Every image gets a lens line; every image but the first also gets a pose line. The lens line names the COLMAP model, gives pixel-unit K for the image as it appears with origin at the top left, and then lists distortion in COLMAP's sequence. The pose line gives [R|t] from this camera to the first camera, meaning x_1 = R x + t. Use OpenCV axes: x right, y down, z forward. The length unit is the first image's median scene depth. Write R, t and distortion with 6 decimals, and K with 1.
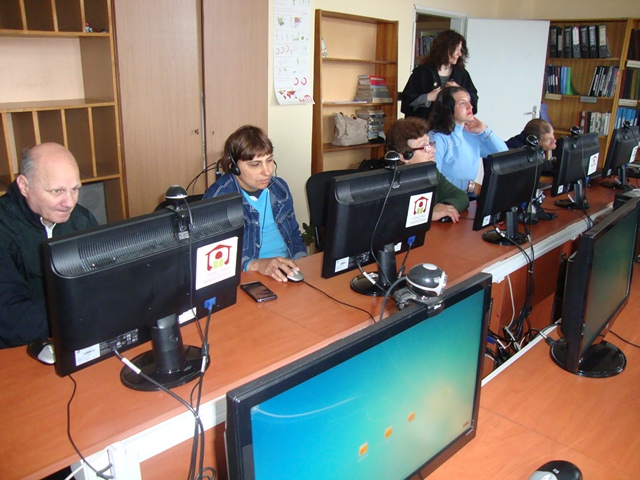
lens RADIAL K [[568.3, 0, 320.0], [0, 568.3, 240.0], [0, 0, 1]] dist [-0.217926, 0.229952]
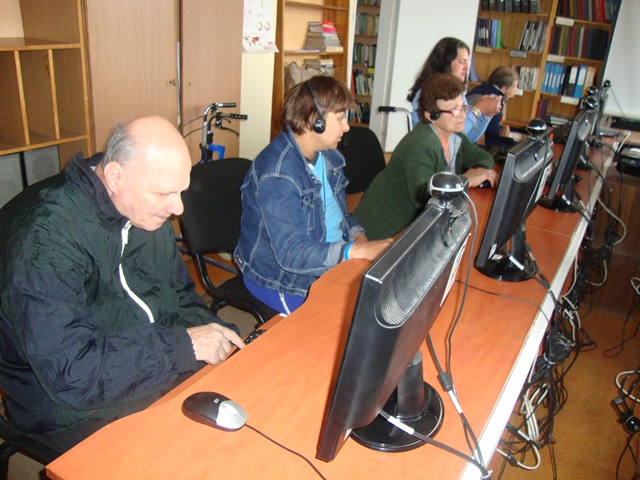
lens RADIAL K [[568.3, 0, 320.0], [0, 568.3, 240.0], [0, 0, 1]] dist [-0.217926, 0.229952]
pose [[0.970117, -0.048365, 0.237767, -0.238433], [0.026612, 0.995229, 0.093865, -0.033400], [-0.241172, -0.084733, 0.966776, 0.134857]]
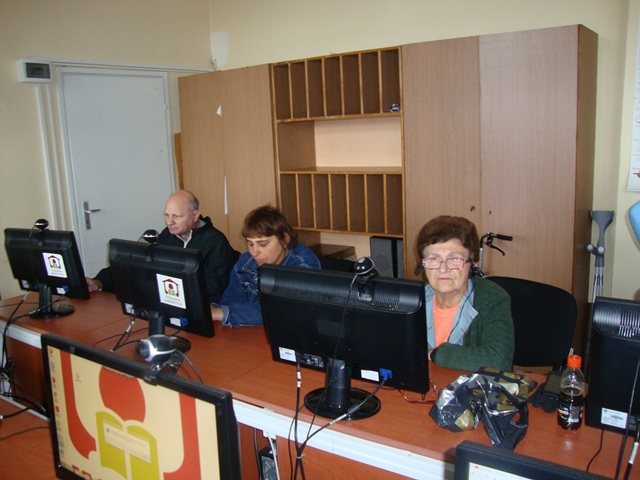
lens RADIAL K [[568.3, 0, 320.0], [0, 568.3, 240.0], [0, 0, 1]] dist [-0.217926, 0.229952]
pose [[0.178875, 0.160417, -0.970706, 0.742925], [-0.255321, 0.960387, 0.111662, -0.202162], [0.950166, 0.227868, 0.212747, 0.622747]]
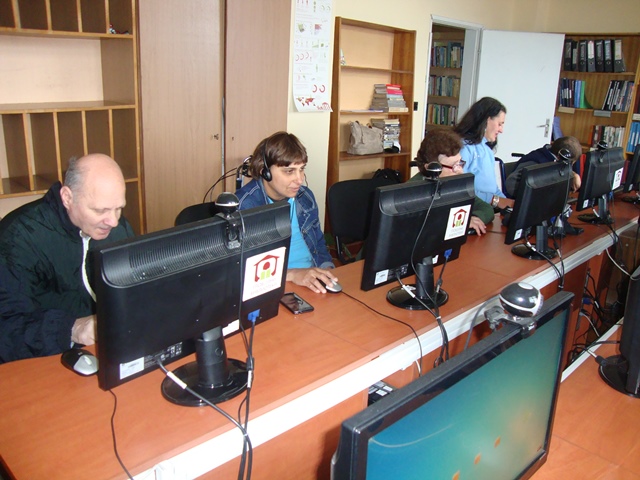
lens RADIAL K [[568.3, 0, 320.0], [0, 568.3, 240.0], [0, 0, 1]] dist [-0.217926, 0.229952]
pose [[0.999760, 0.021851, 0.001839, -0.039769], [-0.021824, 0.999667, -0.013750, -0.002499], [-0.002139, 0.013707, 0.999904, 0.014188]]
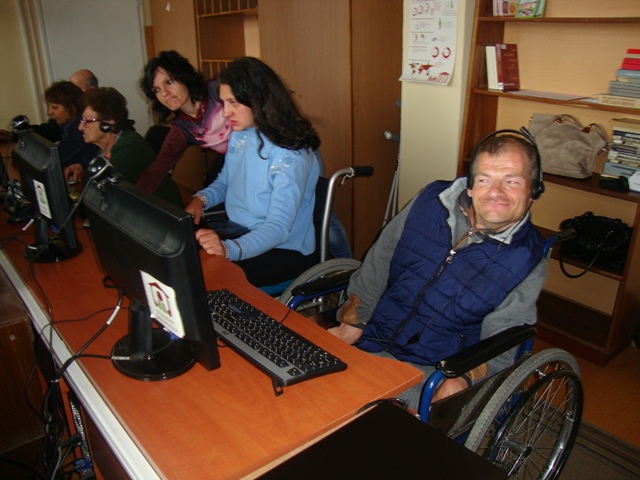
lens RADIAL K [[568.3, 0, 320.0], [0, 568.3, 240.0], [0, 0, 1]] dist [-0.217926, 0.229952]
pose [[-0.116665, 0.324239, -0.938754, 0.987231], [-0.291040, 0.892552, 0.344450, -0.365682], [0.949571, 0.313400, -0.009763, 1.278191]]
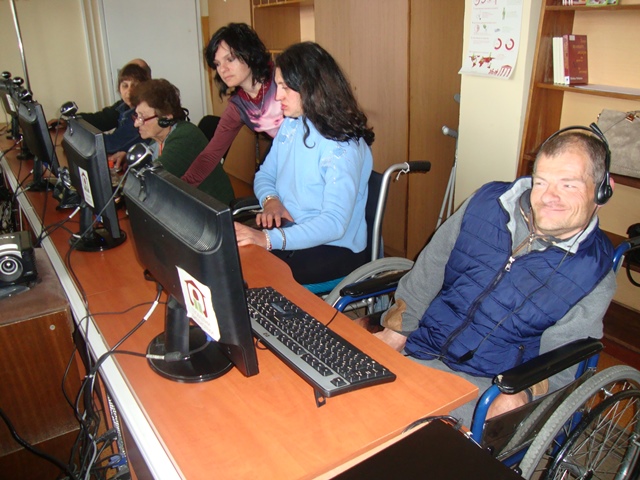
lens RADIAL K [[568.3, 0, 320.0], [0, 568.3, 240.0], [0, 0, 1]] dist [-0.217926, 0.229952]
pose [[-0.211973, 0.328531, -0.920399, 0.960524], [-0.287499, 0.879162, 0.380025, -0.358682], [0.934030, 0.345169, -0.091907, 1.276980]]
